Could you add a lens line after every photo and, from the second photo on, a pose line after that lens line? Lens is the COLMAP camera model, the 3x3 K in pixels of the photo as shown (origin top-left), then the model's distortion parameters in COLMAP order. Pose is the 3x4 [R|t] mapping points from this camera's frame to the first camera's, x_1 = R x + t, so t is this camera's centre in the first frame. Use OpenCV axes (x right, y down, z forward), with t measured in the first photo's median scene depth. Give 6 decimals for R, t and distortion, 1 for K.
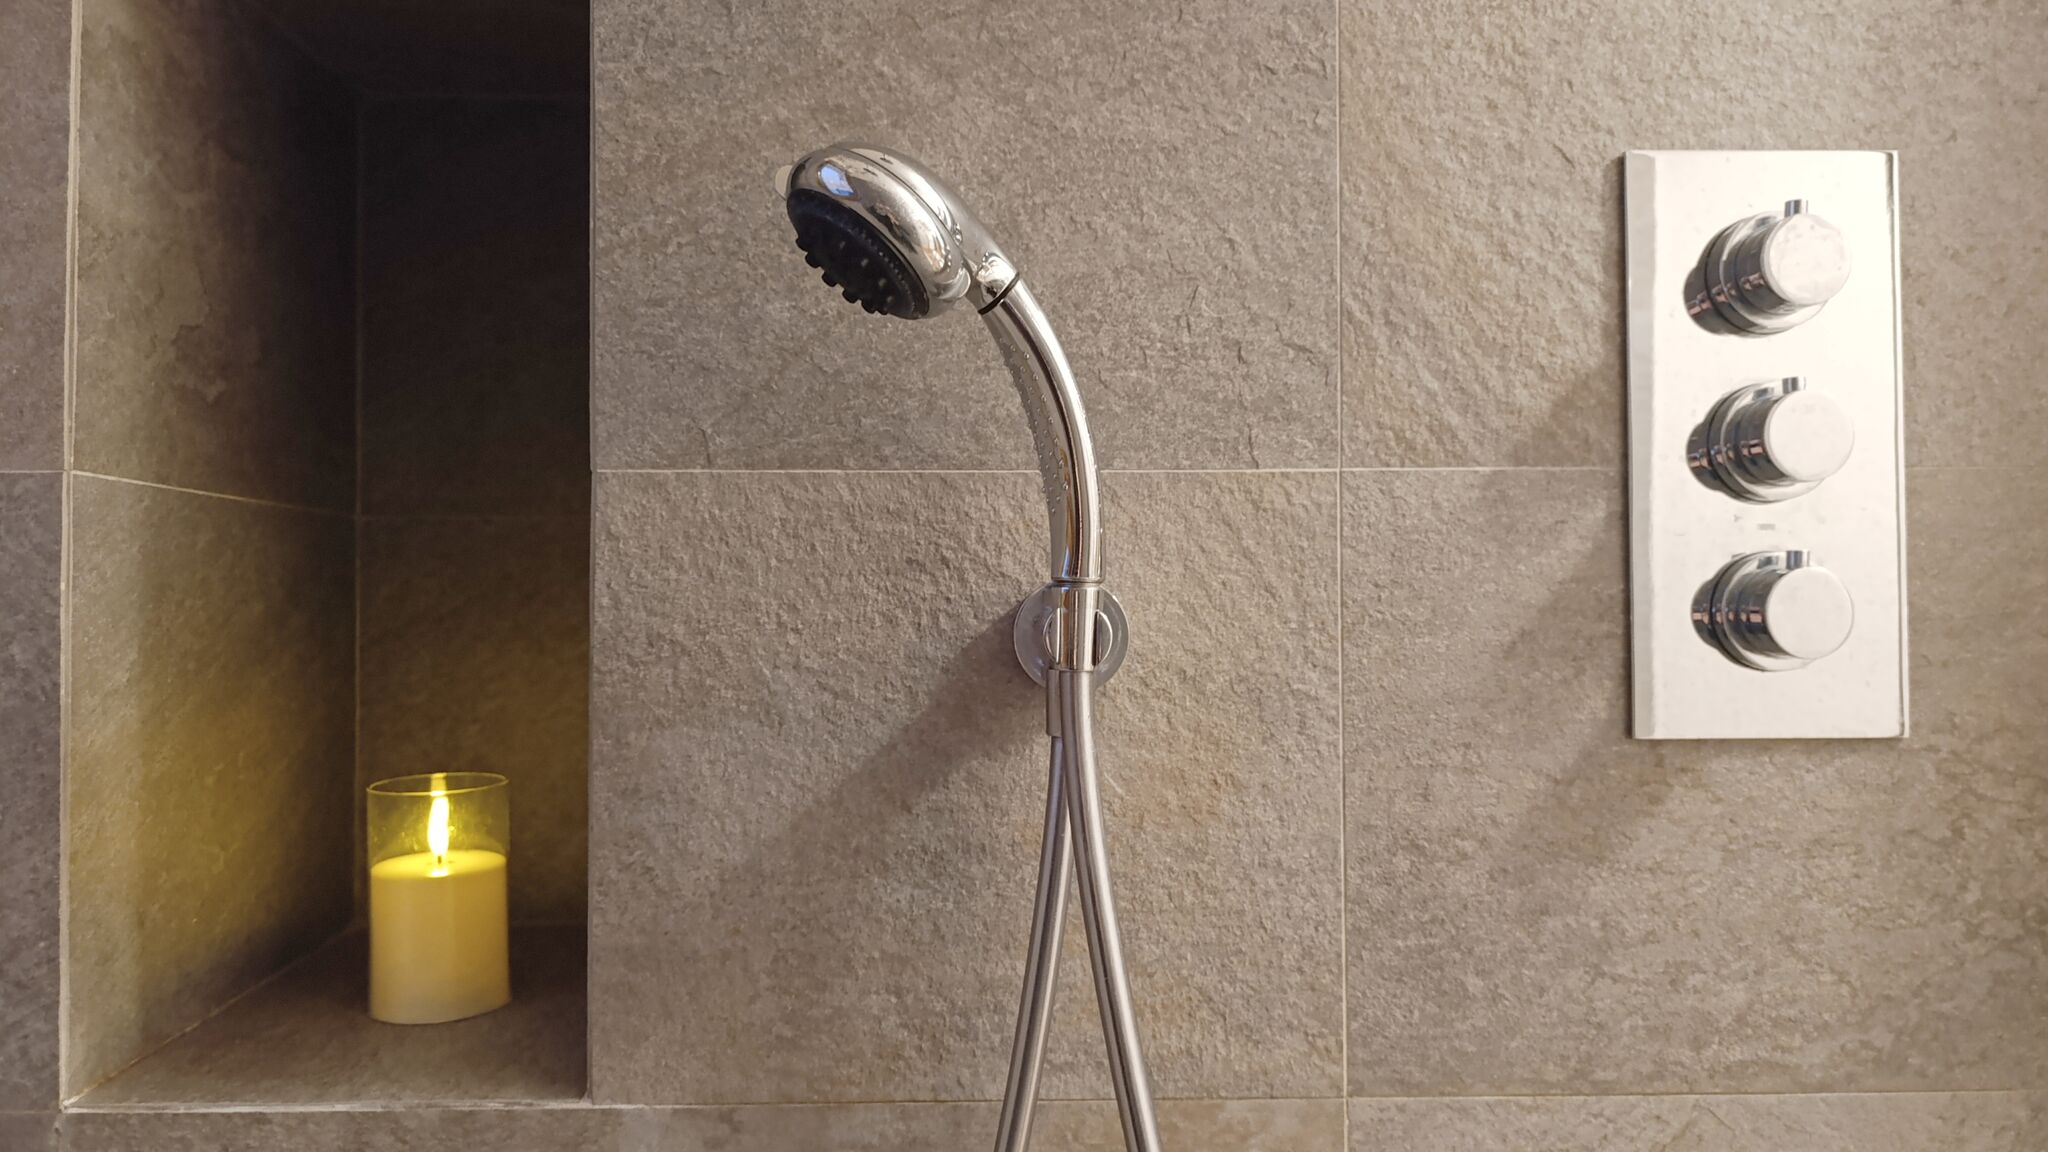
lens RADIAL K [[1384.6, 0, 1024.0], [0, 1384.6, 576.0], [0, 0, 1]] dist [0.061790, -0.102126]
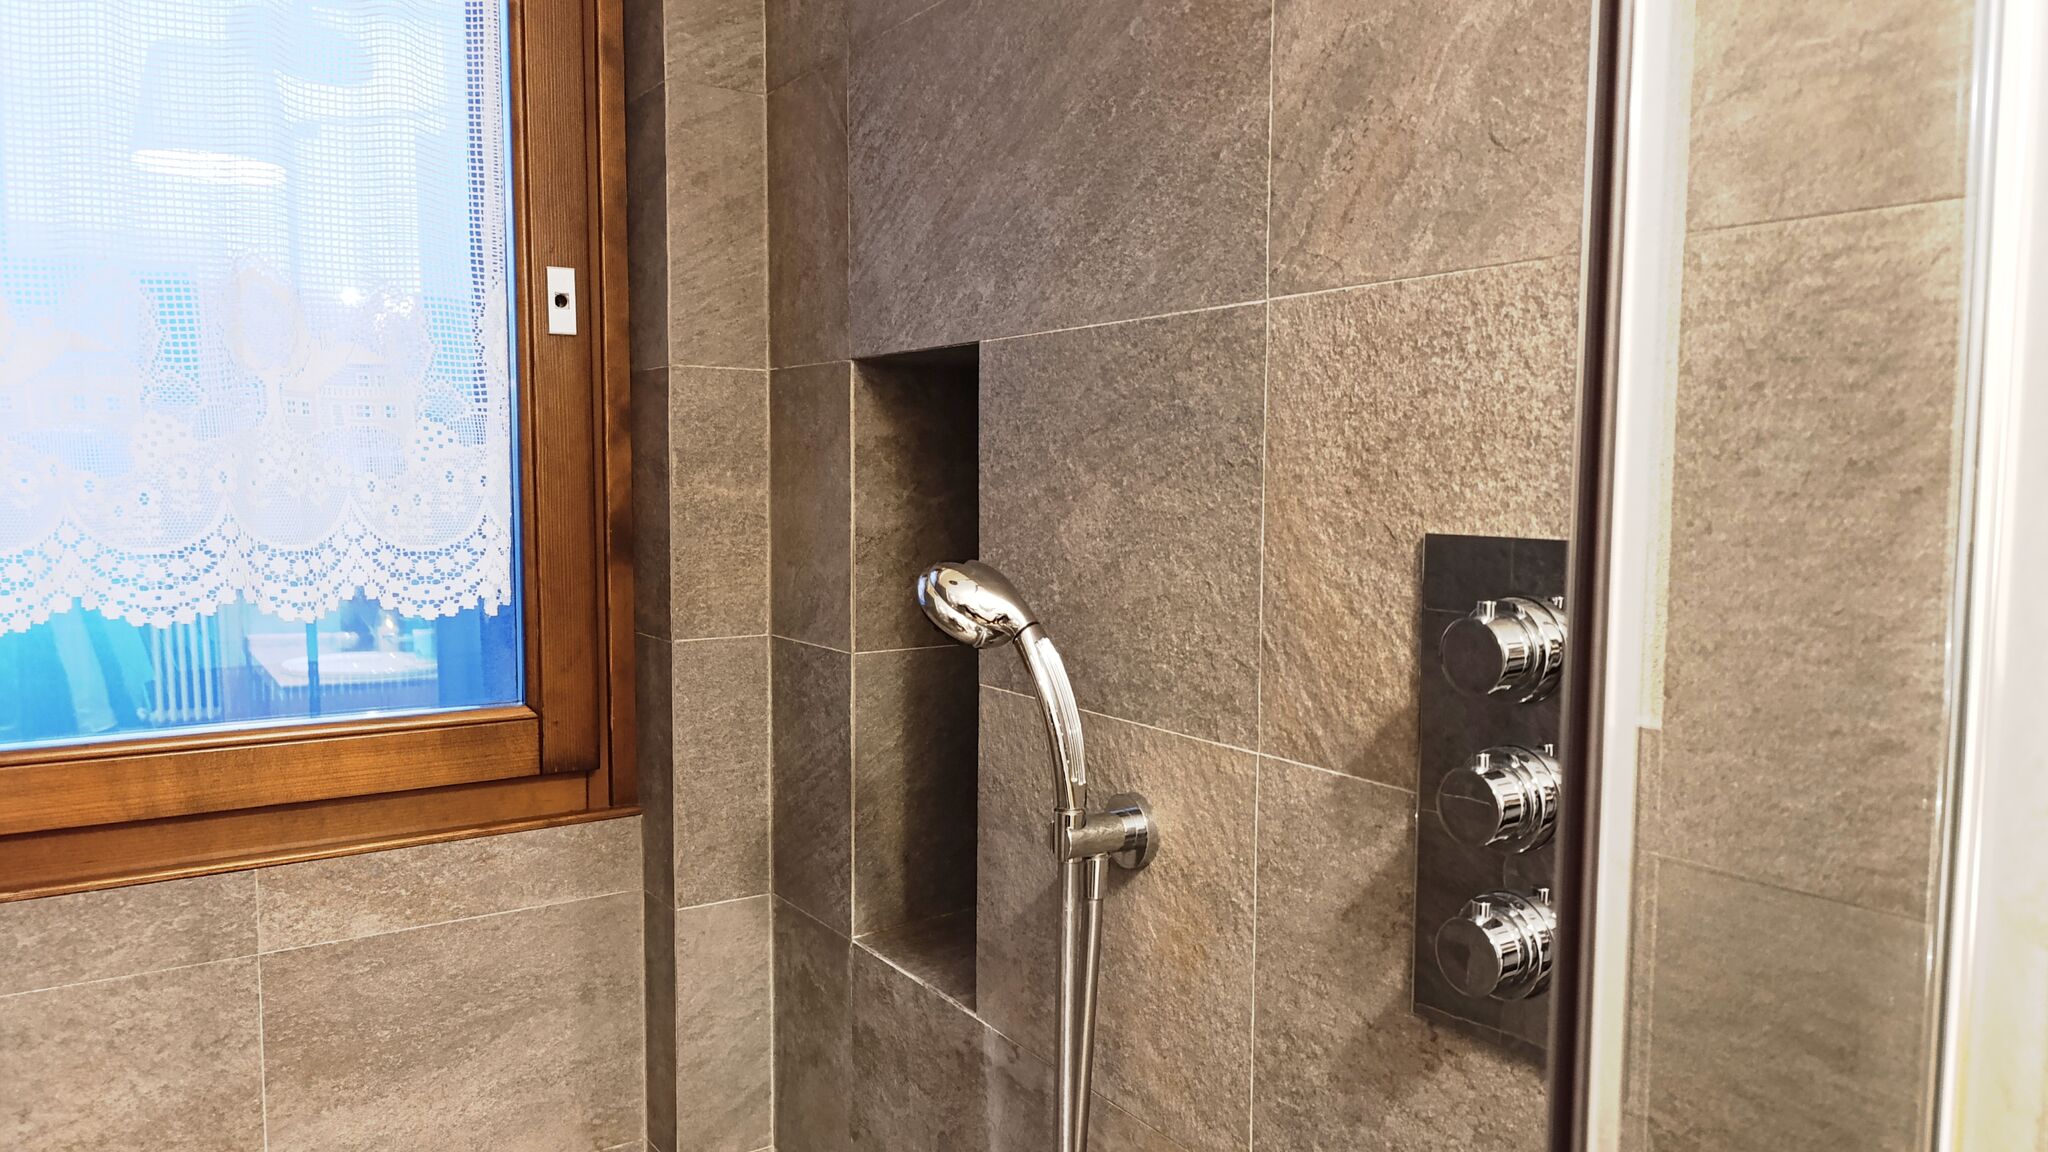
lens RADIAL K [[1384.6, 0, 1024.0], [0, 1384.6, 576.0], [0, 0, 1]] dist [0.061790, -0.102126]
pose [[0.537103, 0.068149, -0.840759, 1.251153], [0.011266, 0.996063, 0.087934, -0.376841], [0.843441, -0.056702, 0.534221, 0.072164]]
